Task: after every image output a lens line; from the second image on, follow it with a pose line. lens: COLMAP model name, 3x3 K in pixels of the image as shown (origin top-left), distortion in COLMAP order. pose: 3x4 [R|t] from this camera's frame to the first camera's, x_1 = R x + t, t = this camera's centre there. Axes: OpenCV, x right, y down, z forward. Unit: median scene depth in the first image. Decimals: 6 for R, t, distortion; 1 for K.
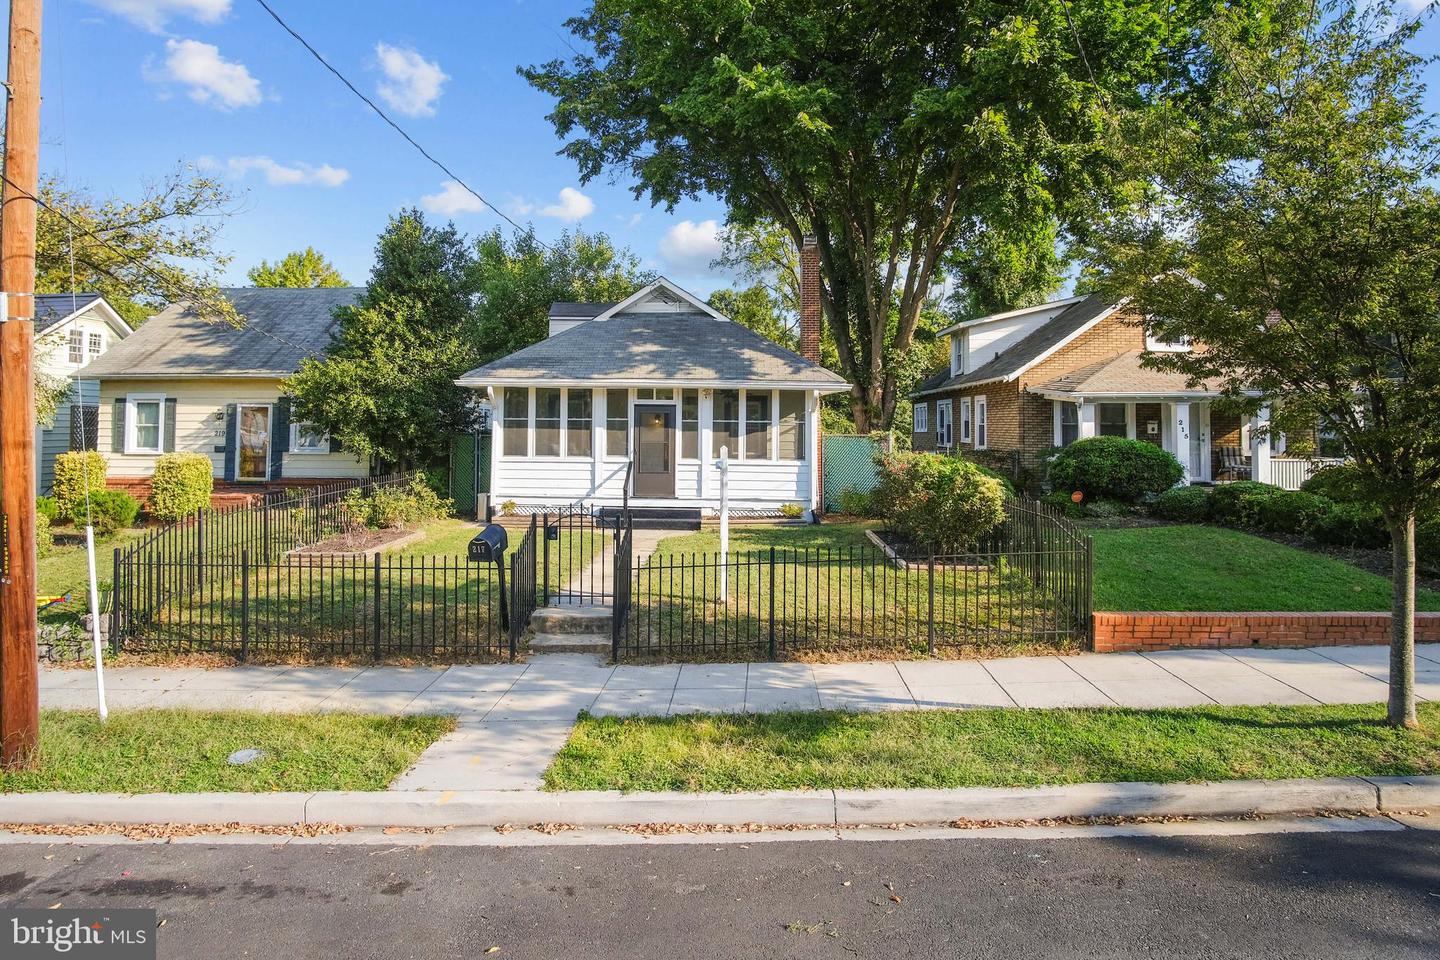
lens RADIAL K [[794.0, 0, 716.5], [0, 794.0, 467.2], [0, 0, 1]] dist [-0.018265, 0.001578]
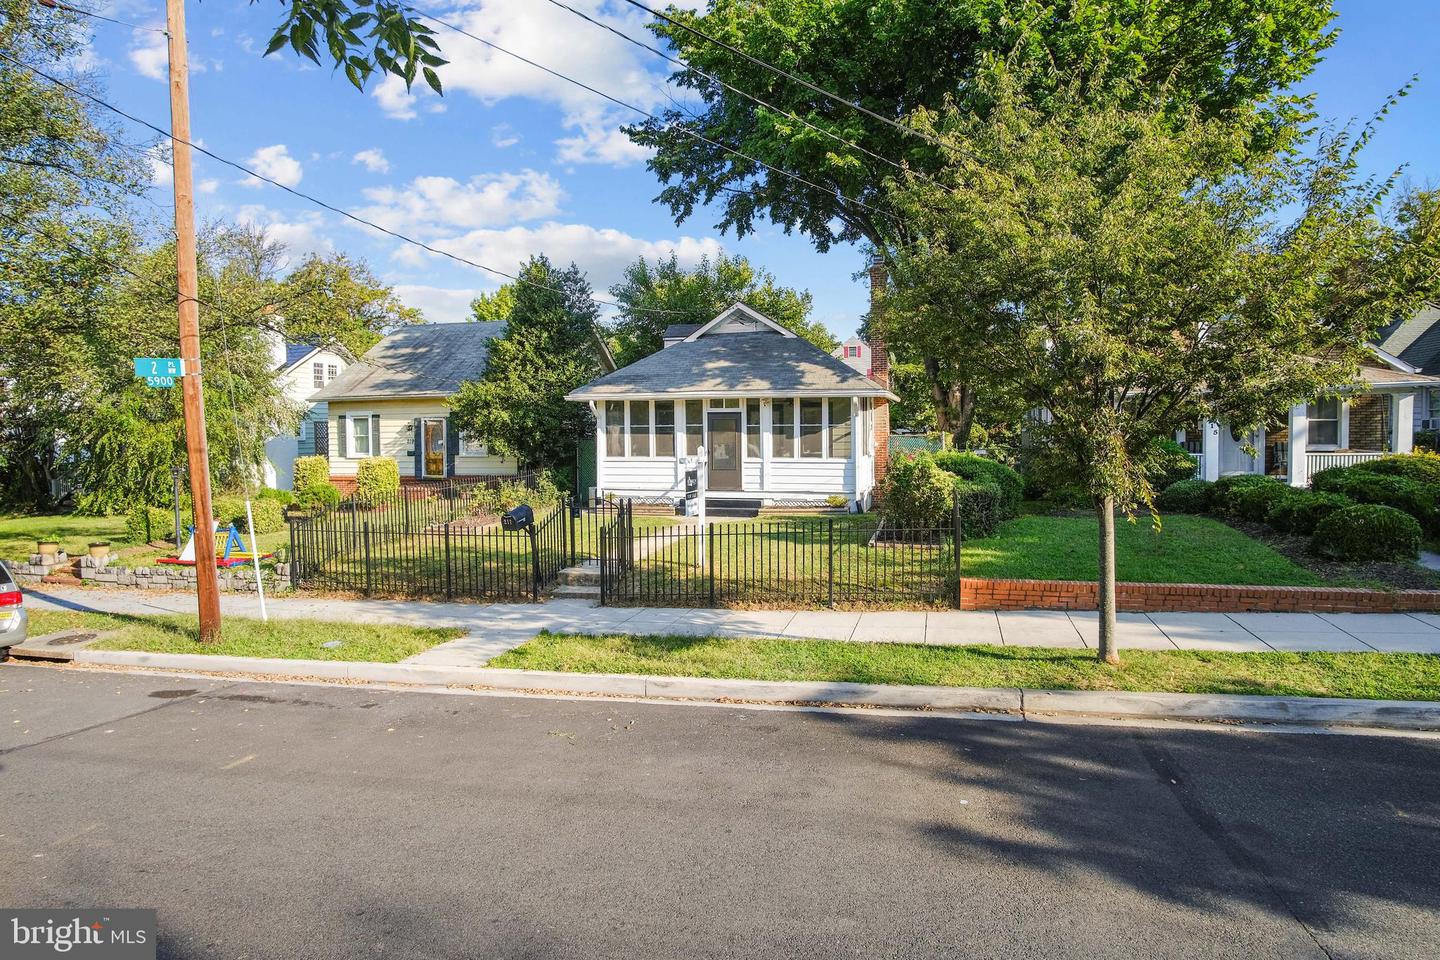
lens RADIAL K [[733.8, 0, 726.4], [0, 733.8, 522.6], [0, 0, 1]] dist [-0.015181, 0.000113]
pose [[0.976921, 0.010817, -0.213326, 0.161359], [0.005191, 0.997220, 0.074337, 0.004462], [0.213537, -0.073728, 0.974149, -0.083821]]
